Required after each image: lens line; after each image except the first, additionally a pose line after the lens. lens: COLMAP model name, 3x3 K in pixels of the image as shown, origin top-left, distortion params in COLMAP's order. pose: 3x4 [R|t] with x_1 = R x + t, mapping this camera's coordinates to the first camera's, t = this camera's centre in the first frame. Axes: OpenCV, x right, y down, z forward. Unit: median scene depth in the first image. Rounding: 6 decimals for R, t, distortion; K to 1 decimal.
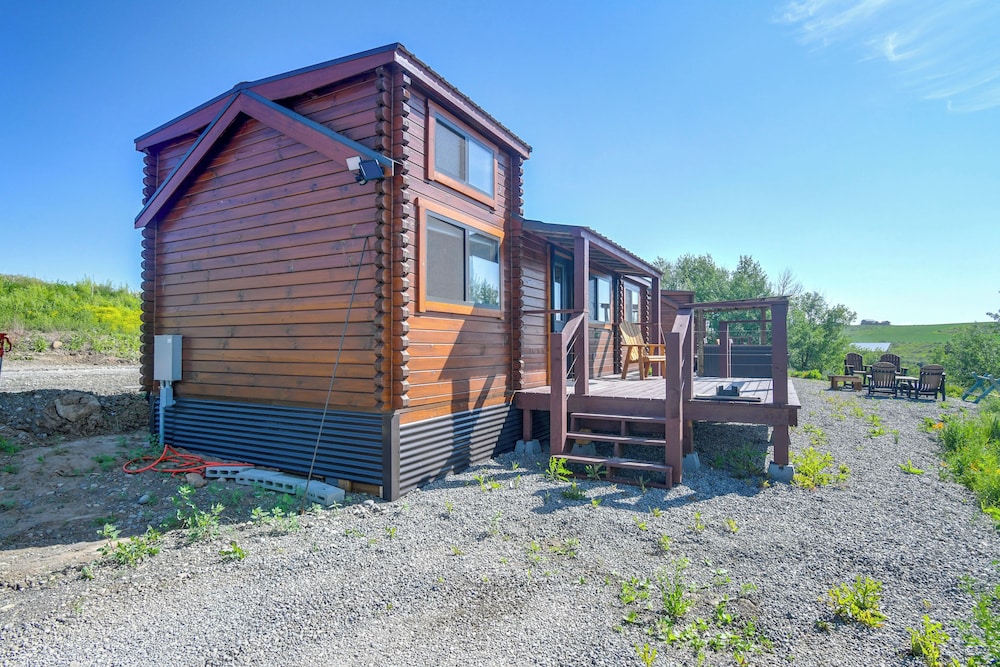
lens RADIAL K [[509.5, 0, 504.0], [0, 509.5, 333.5], [0, 0, 1]] dist [-0.010837, 0.000146]
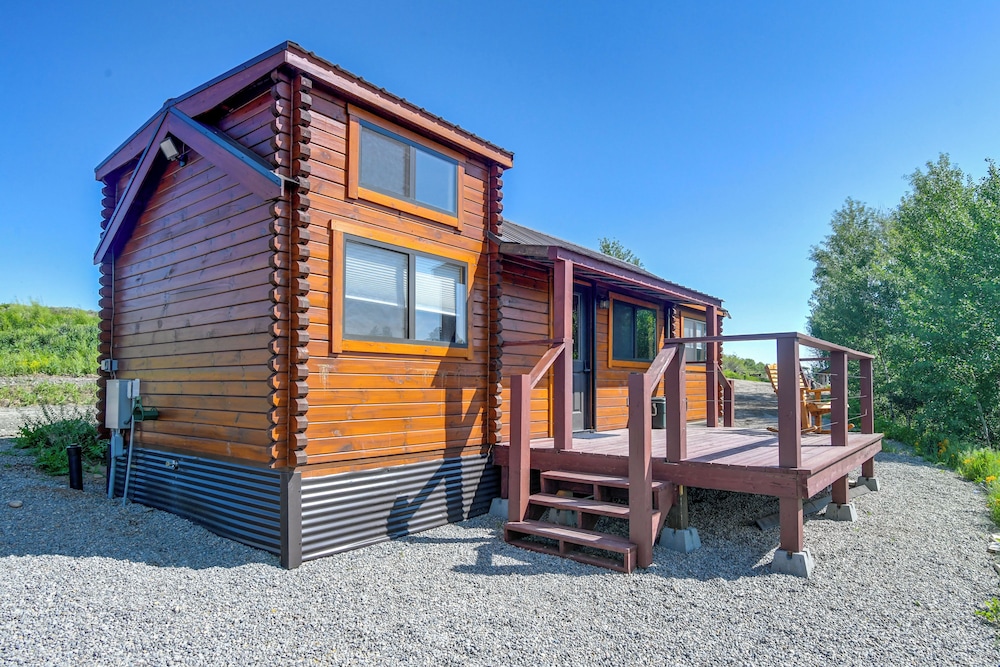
lens RADIAL K [[581.6, 0, 519.9], [0, 581.6, 368.7], [0, 0, 1]] dist [0.000544, 0.000104]
pose [[0.989951, -0.005546, -0.141305, 0.271526], [0.004918, 0.999976, -0.004790, -0.009235], [0.141328, 0.004047, 0.989954, 0.072095]]
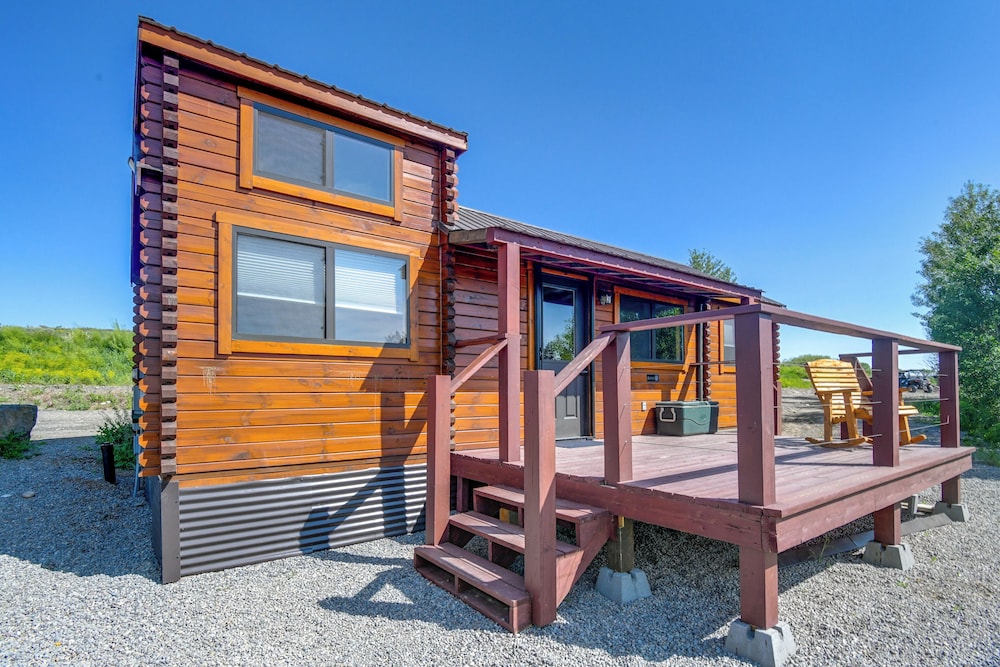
lens RADIAL K [[500.2, 0, 488.5], [0, 500.2, 385.2], [0, 0, 1]] dist [-0.007369, -0.000981]
pose [[0.917727, -0.012720, -0.397008, 0.510044], [0.017879, 0.999797, 0.009298, 0.005946], [0.396809, -0.015631, 0.917768, 0.428794]]
